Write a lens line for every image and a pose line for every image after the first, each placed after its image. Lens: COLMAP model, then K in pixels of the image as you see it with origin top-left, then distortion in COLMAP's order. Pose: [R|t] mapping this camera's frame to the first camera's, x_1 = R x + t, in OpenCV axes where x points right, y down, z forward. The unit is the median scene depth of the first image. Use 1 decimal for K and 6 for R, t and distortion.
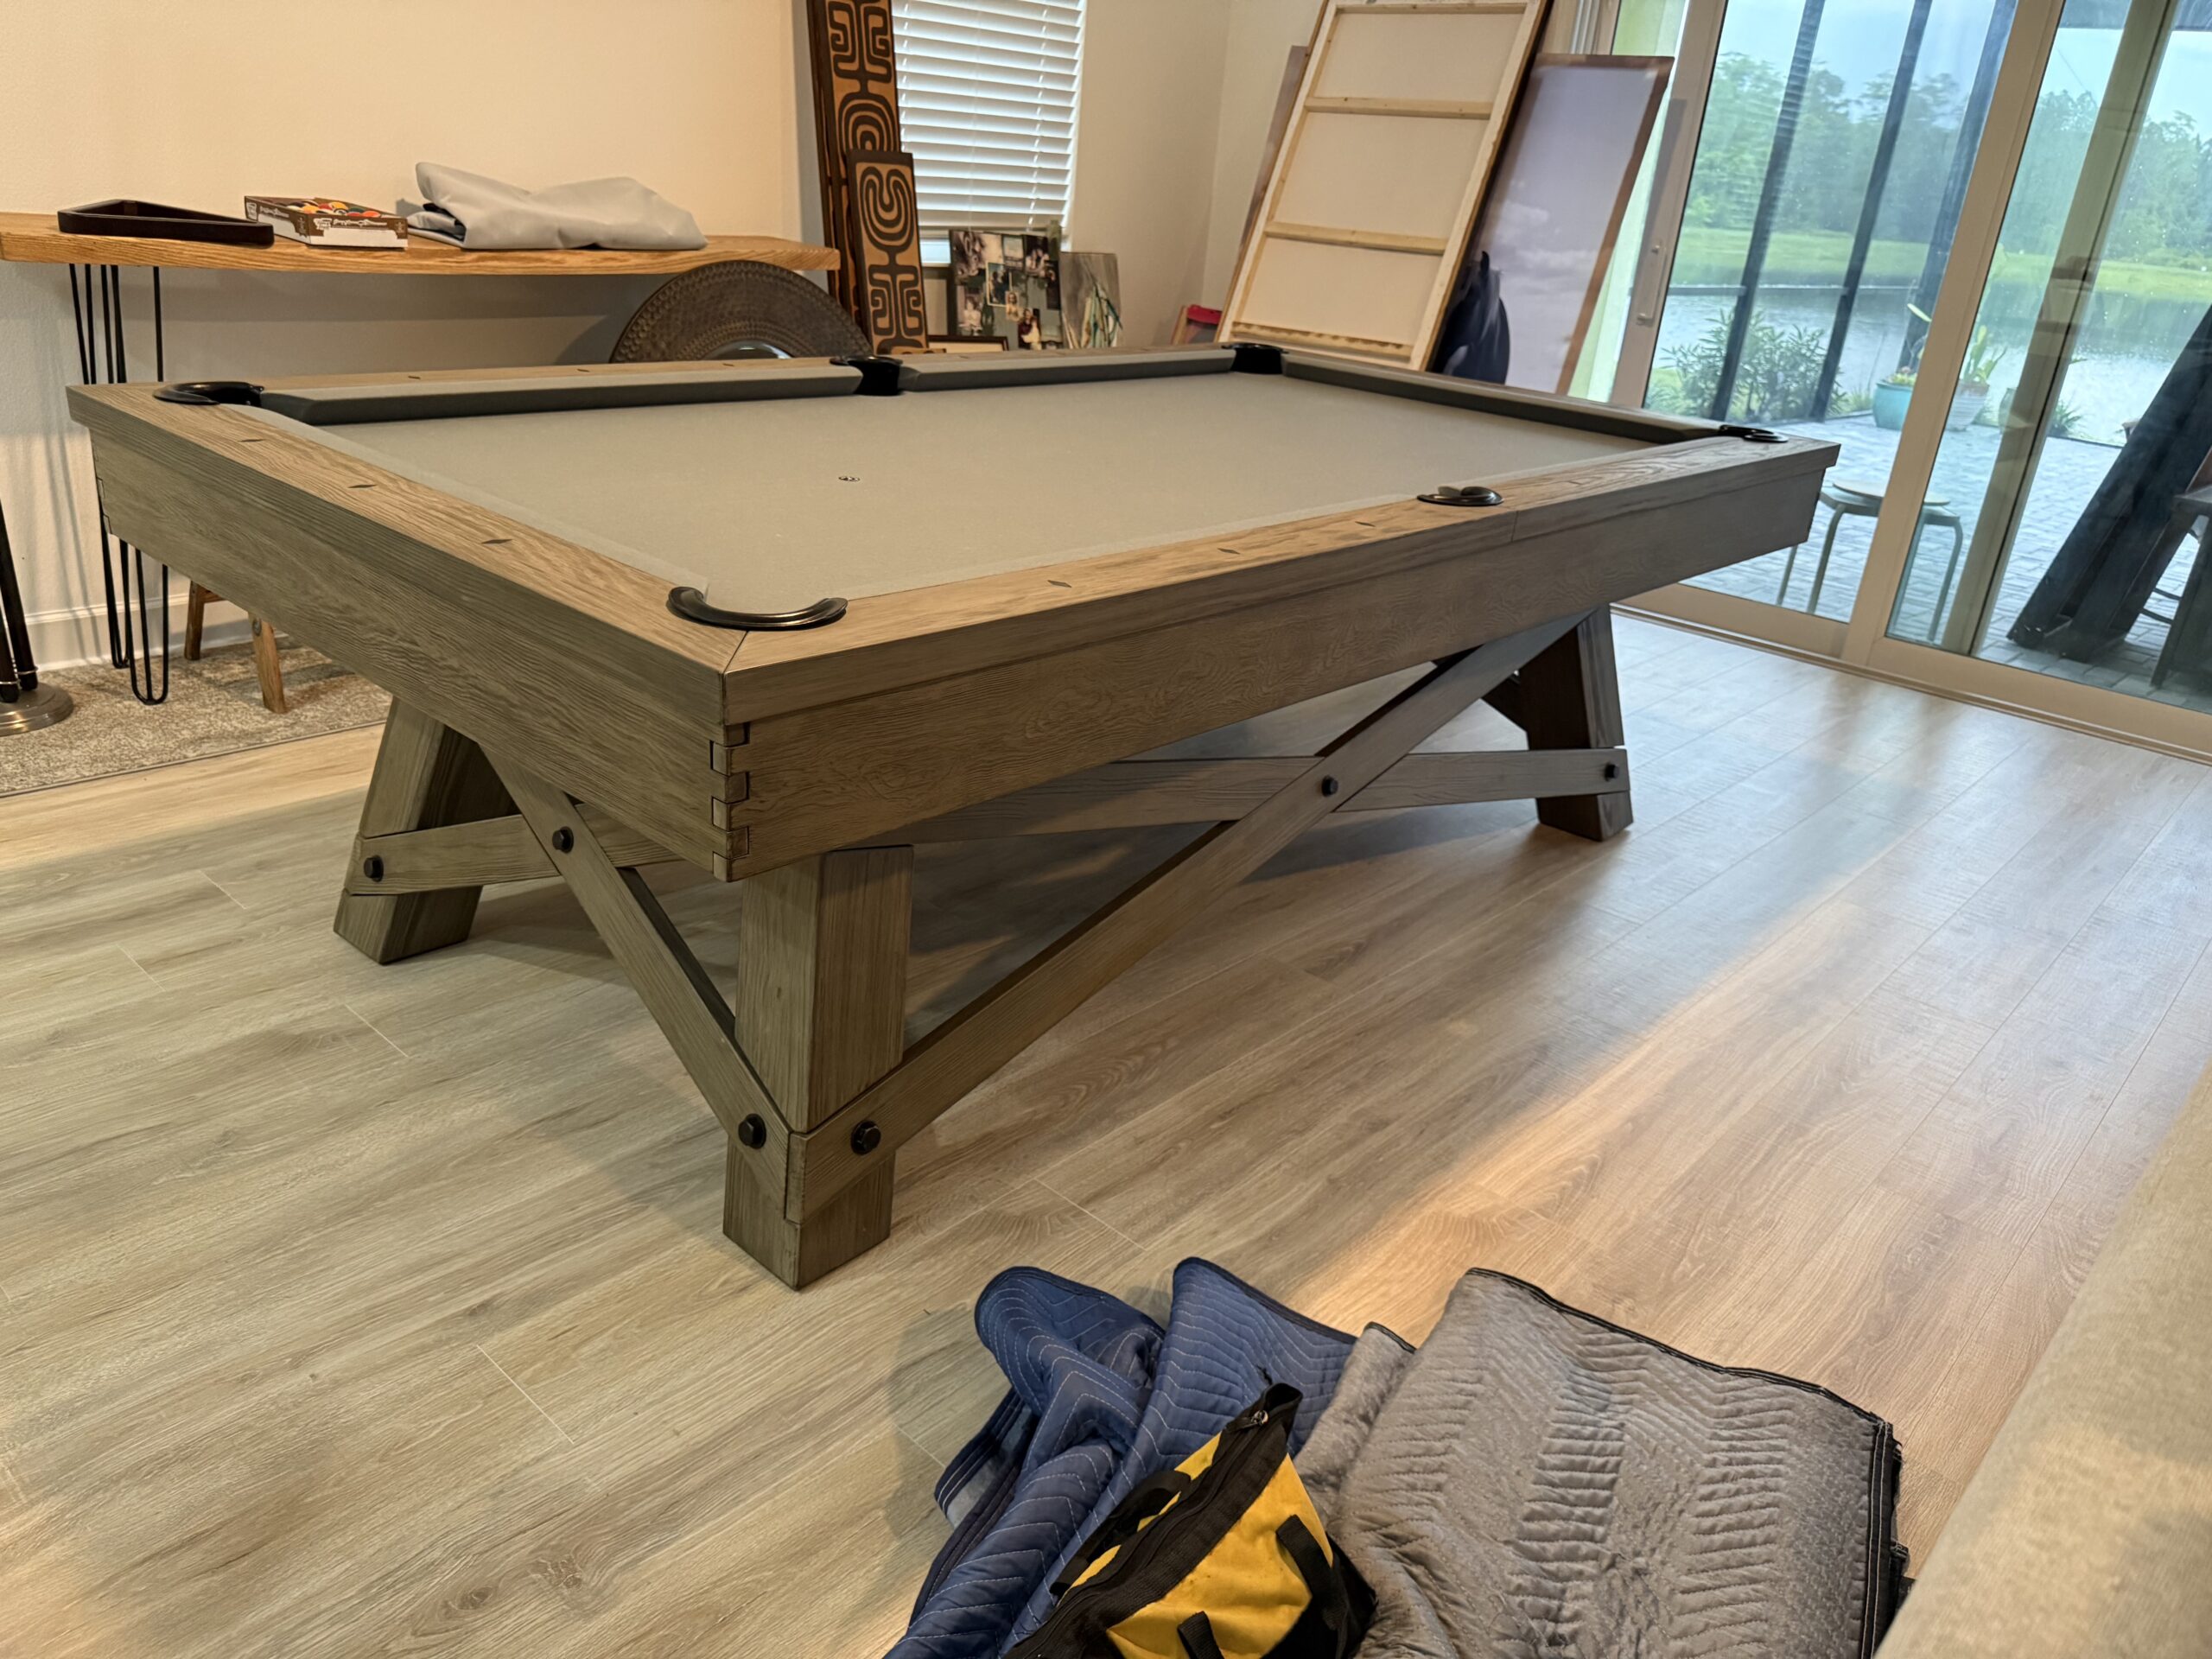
lens RADIAL K [[1582.3, 0, 1104.9], [0, 1582.3, 822.4], [0, 0, 1]] dist [0.033009, -0.044594]
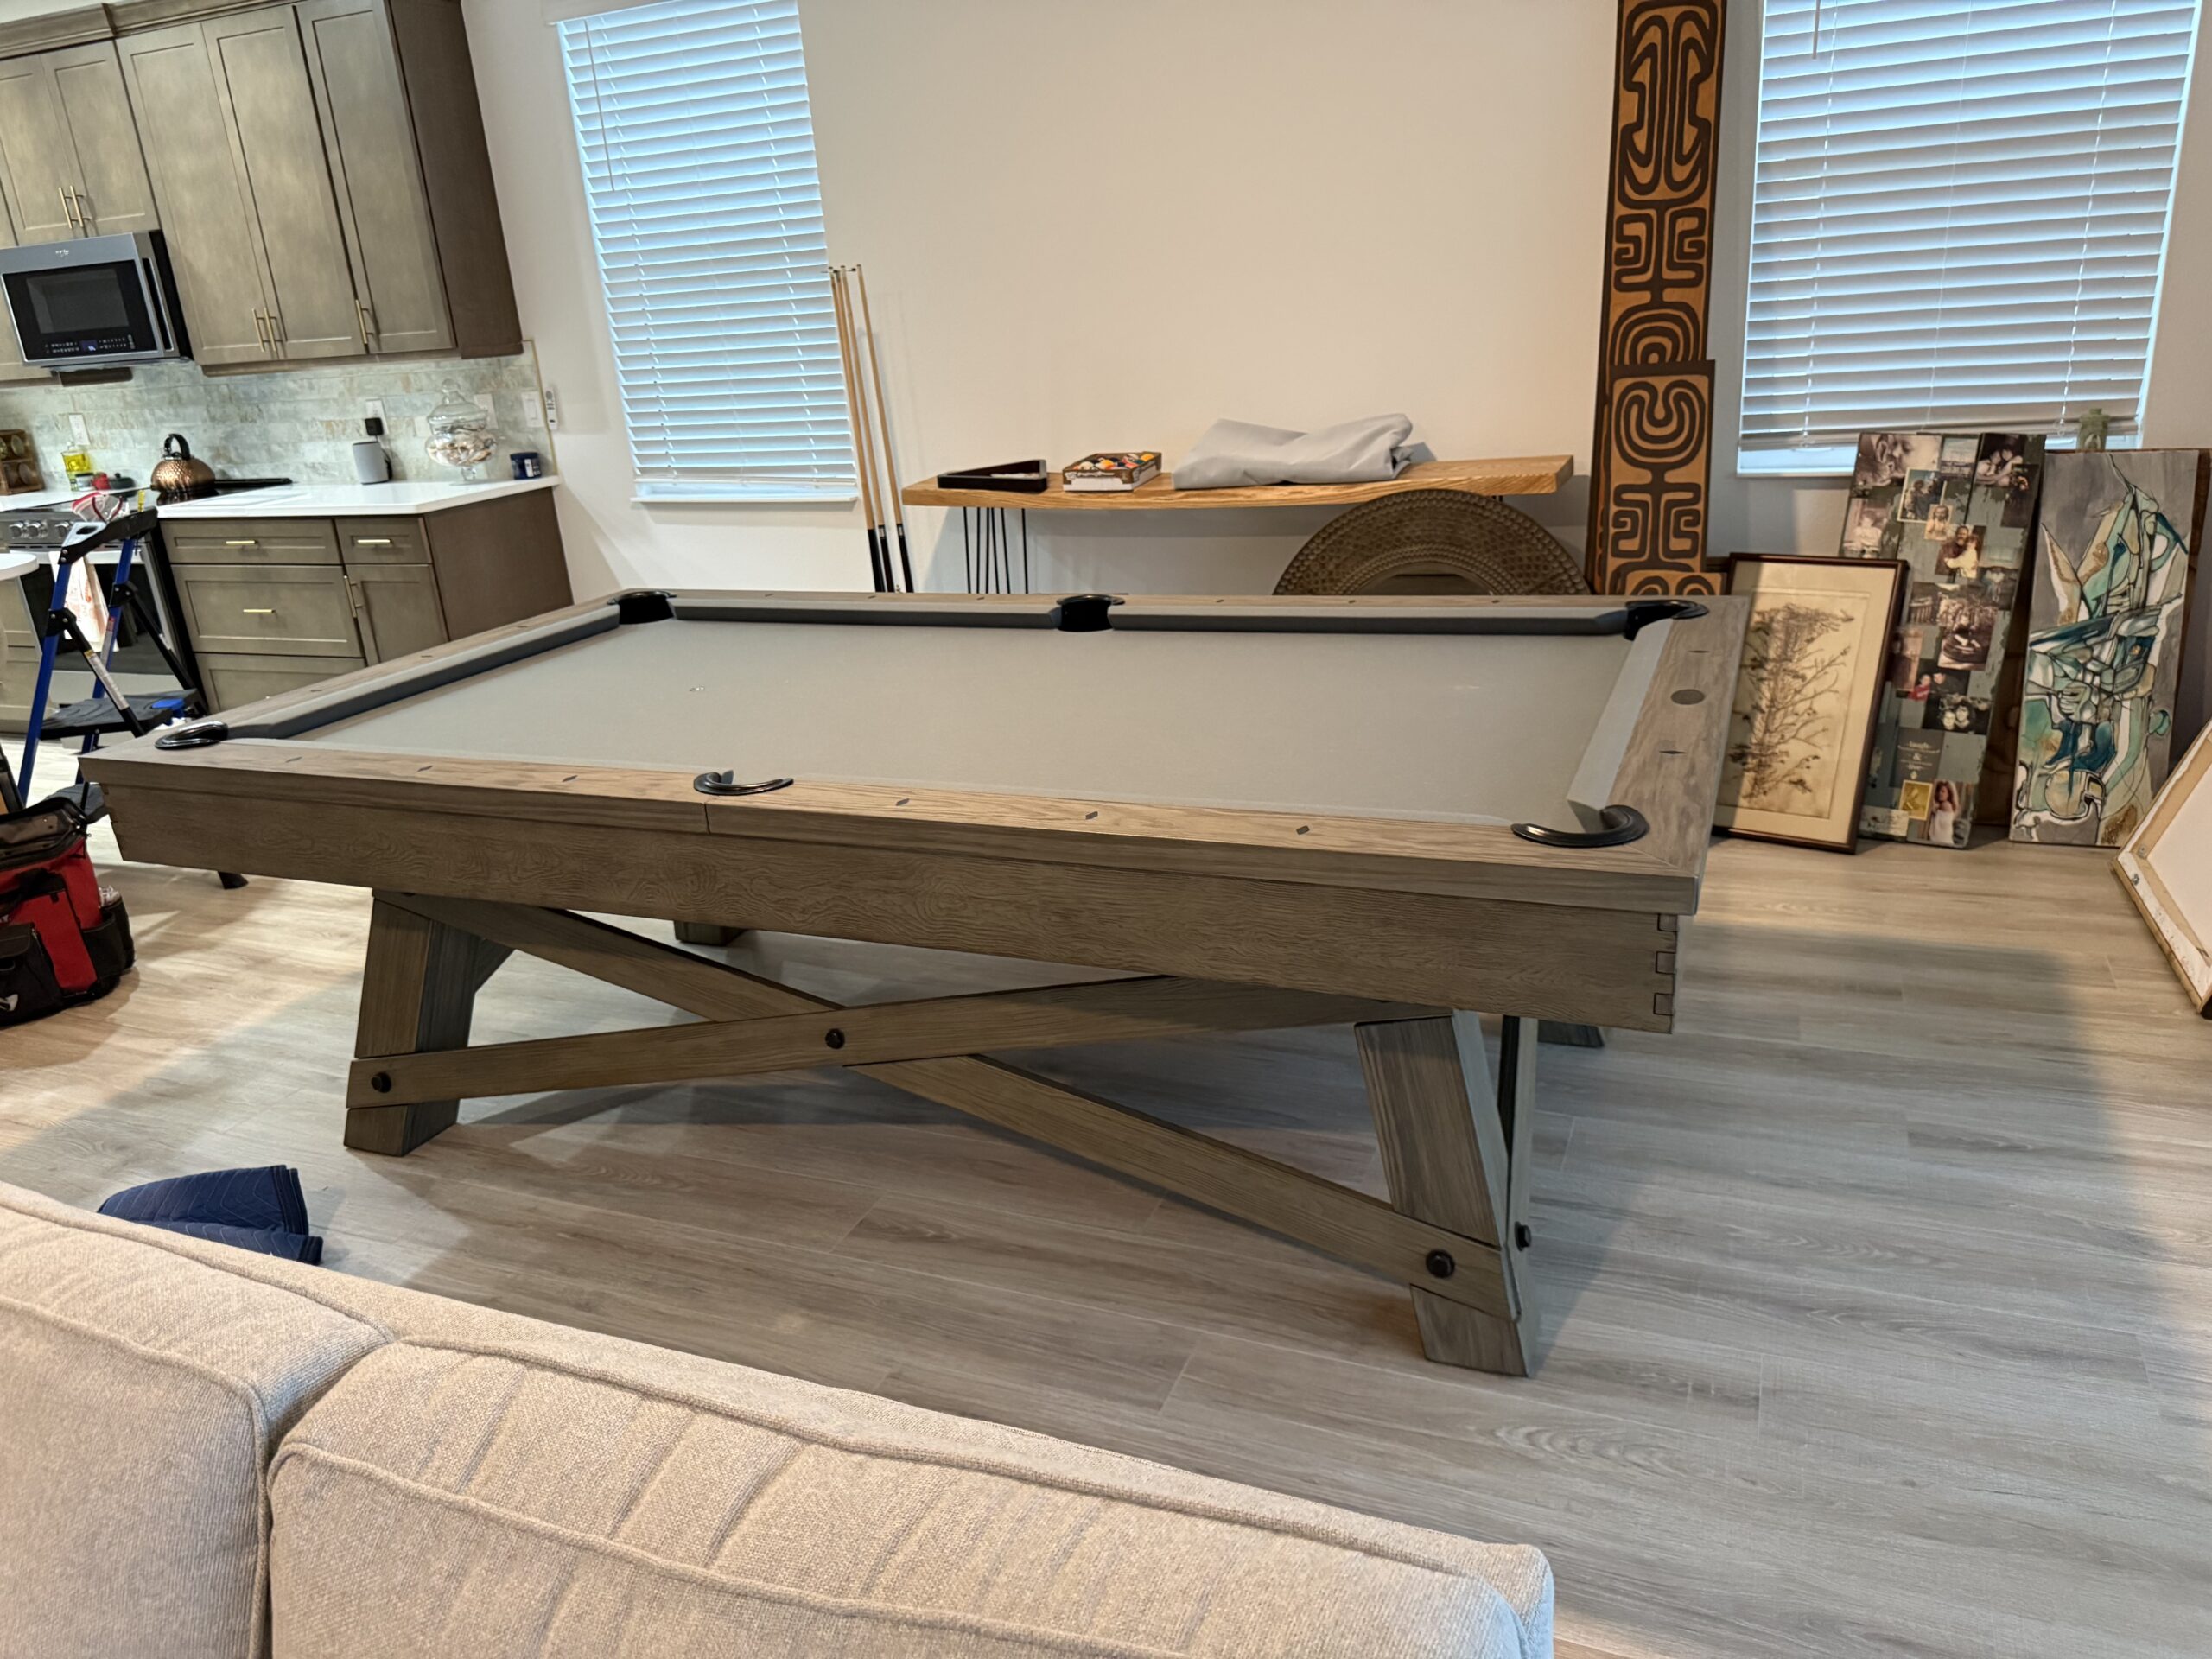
lens RADIAL K [[1582.3, 0, 1107.4], [0, 1582.3, 815.3], [0, 0, 1]] dist [0.033009, -0.044594]
pose [[0.319404, 0.200268, -0.926215, 1.115882], [-0.275902, 0.954722, 0.111287, -0.323883], [0.906565, 0.219999, 0.360196, 0.757782]]
